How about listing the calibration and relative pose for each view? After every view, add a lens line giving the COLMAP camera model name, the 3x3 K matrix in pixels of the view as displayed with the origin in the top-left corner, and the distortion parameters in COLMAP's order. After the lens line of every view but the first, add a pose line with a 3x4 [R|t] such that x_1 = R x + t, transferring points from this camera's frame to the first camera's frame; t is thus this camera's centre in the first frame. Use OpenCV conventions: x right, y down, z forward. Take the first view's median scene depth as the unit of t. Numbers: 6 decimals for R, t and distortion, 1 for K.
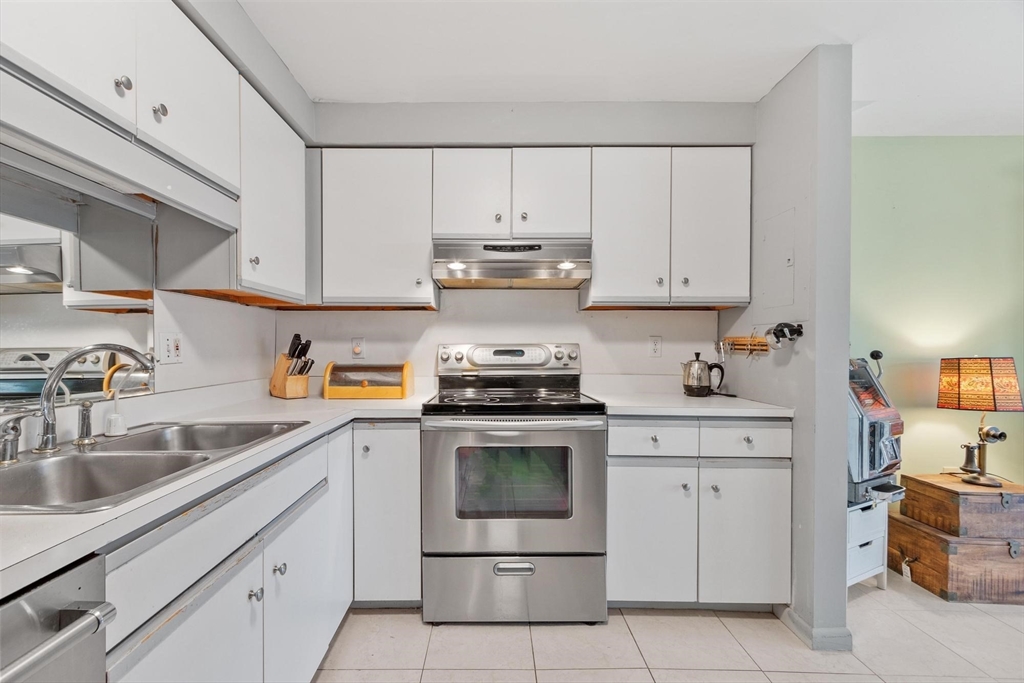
lens RADIAL K [[452.0, 0, 505.0], [0, 452.0, 347.8], [0, 0, 1]] dist [-0.000913, 0.000432]
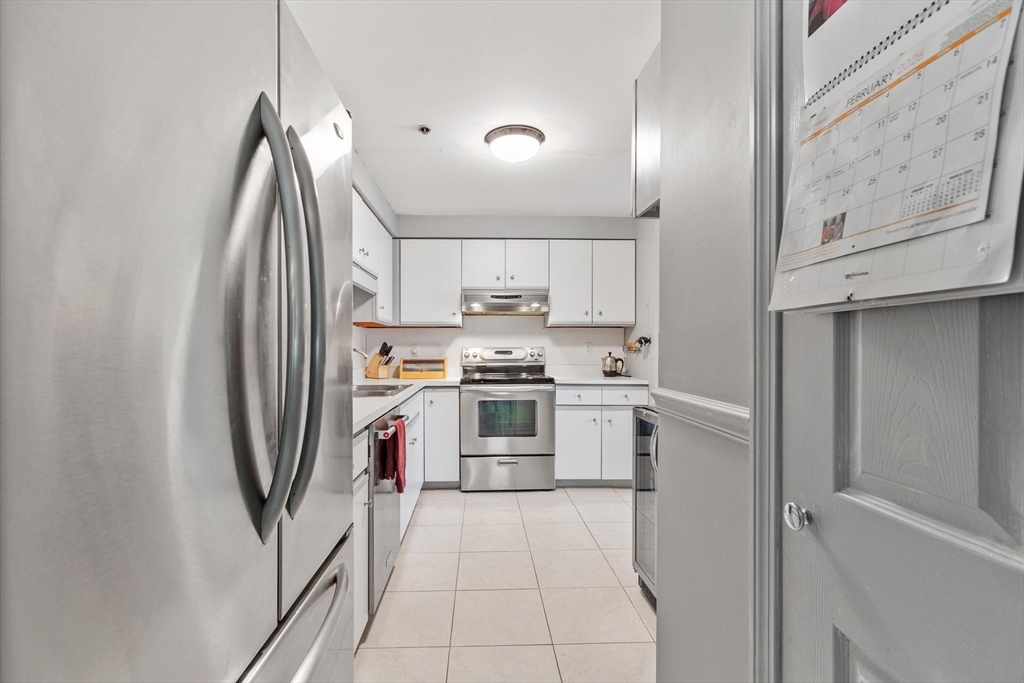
lens RADIAL K [[452.0, 0, 510.4], [0, 452.0, 348.2], [0, 0, 1]] dist [-0.000913, 0.000432]
pose [[0.999135, -0.002242, 0.041530, -0.042581], [0.002340, 0.999995, -0.002326, -0.001473], [-0.041525, 0.002421, 0.999135, -0.830540]]
